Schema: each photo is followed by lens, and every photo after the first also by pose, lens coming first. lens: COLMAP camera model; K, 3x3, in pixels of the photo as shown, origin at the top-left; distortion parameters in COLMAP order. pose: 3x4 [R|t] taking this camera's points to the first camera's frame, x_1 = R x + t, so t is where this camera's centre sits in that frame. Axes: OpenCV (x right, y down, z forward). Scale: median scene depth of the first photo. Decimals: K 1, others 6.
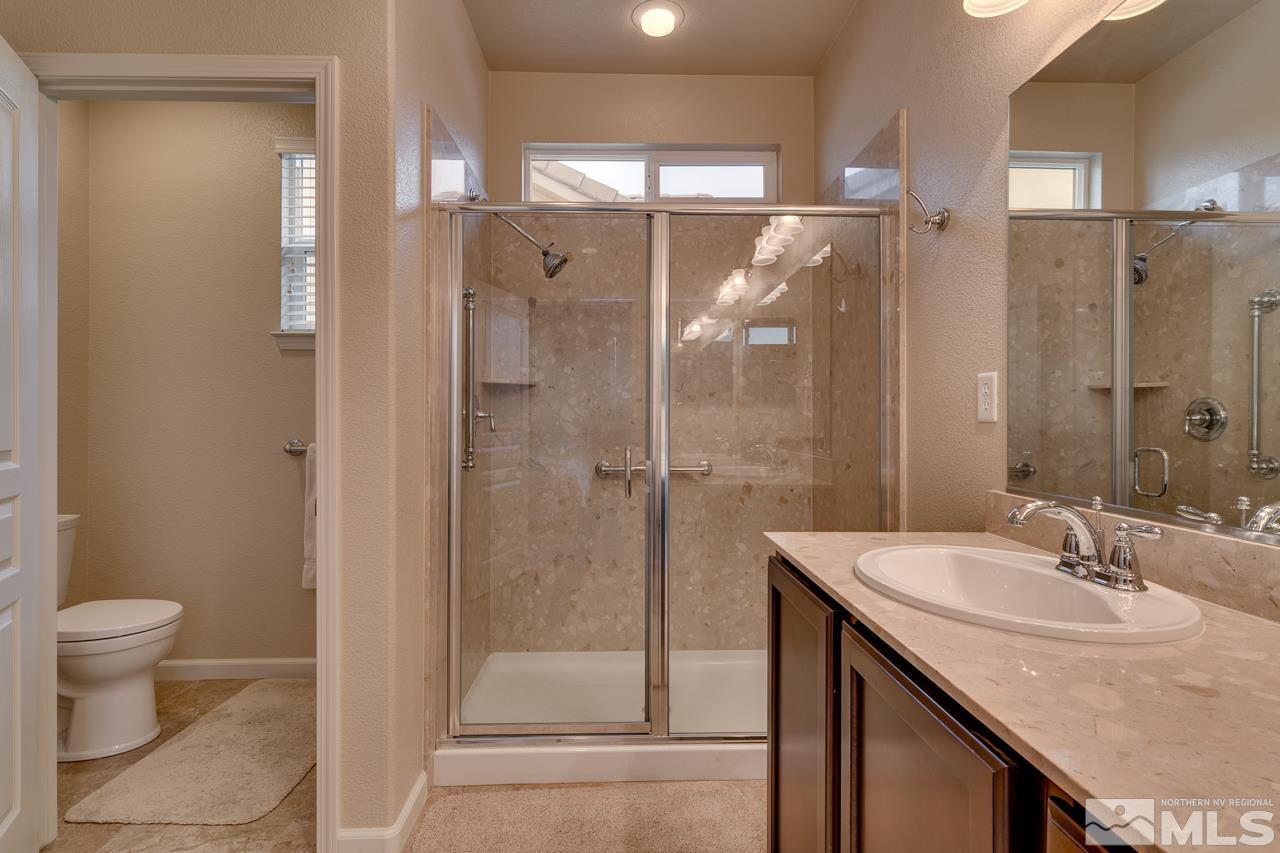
lens RADIAL K [[599.1, 0, 637.0], [0, 599.1, 413.3], [0, 0, 1]] dist [-0.000080, 0.001540]
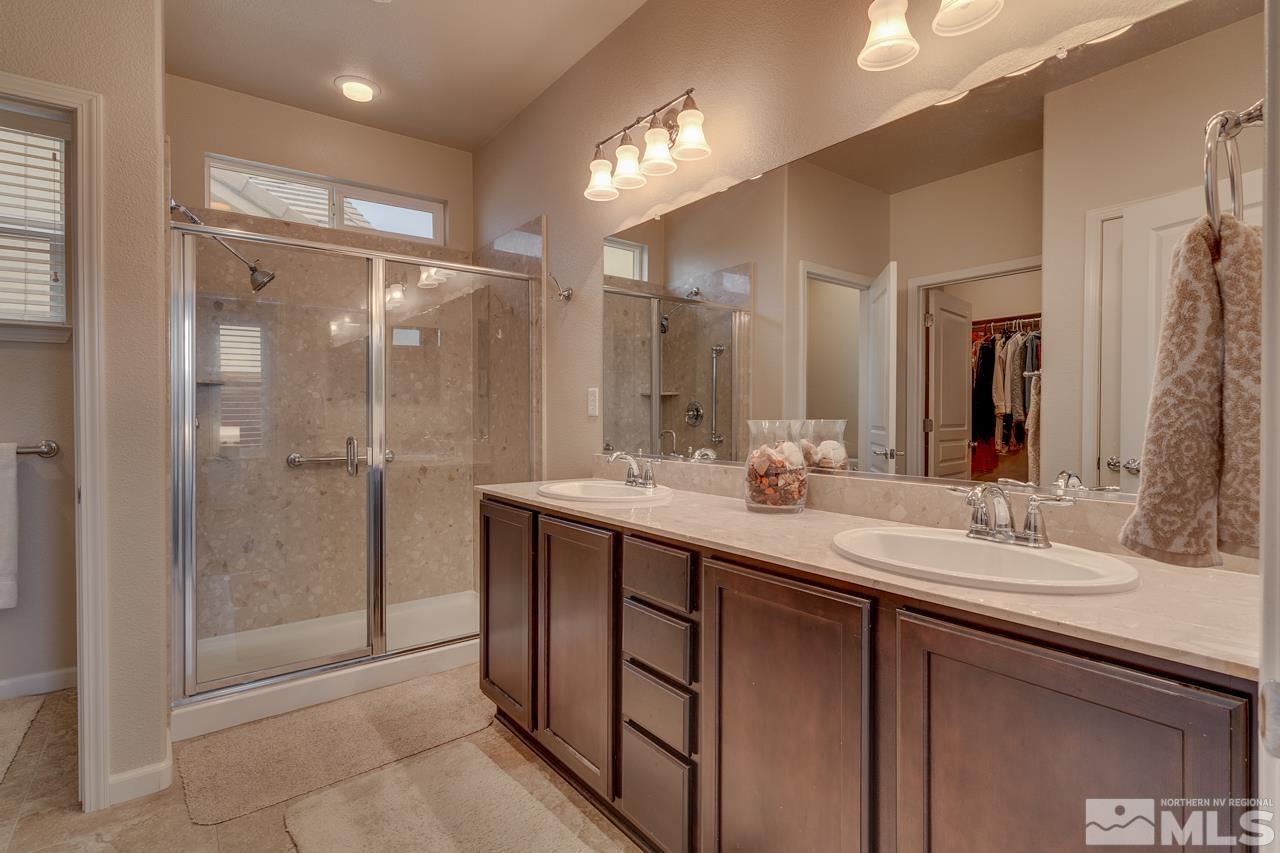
lens RADIAL K [[618.1, 0, 637.1], [0, 618.1, 414.3], [0, 0, 1]] dist [0.002538, 0.000829]
pose [[0.806297, -0.003739, 0.591500, -0.227677], [-0.000037, 0.999980, 0.006372, -0.000965], [-0.591512, -0.005160, 0.806280, -0.320949]]
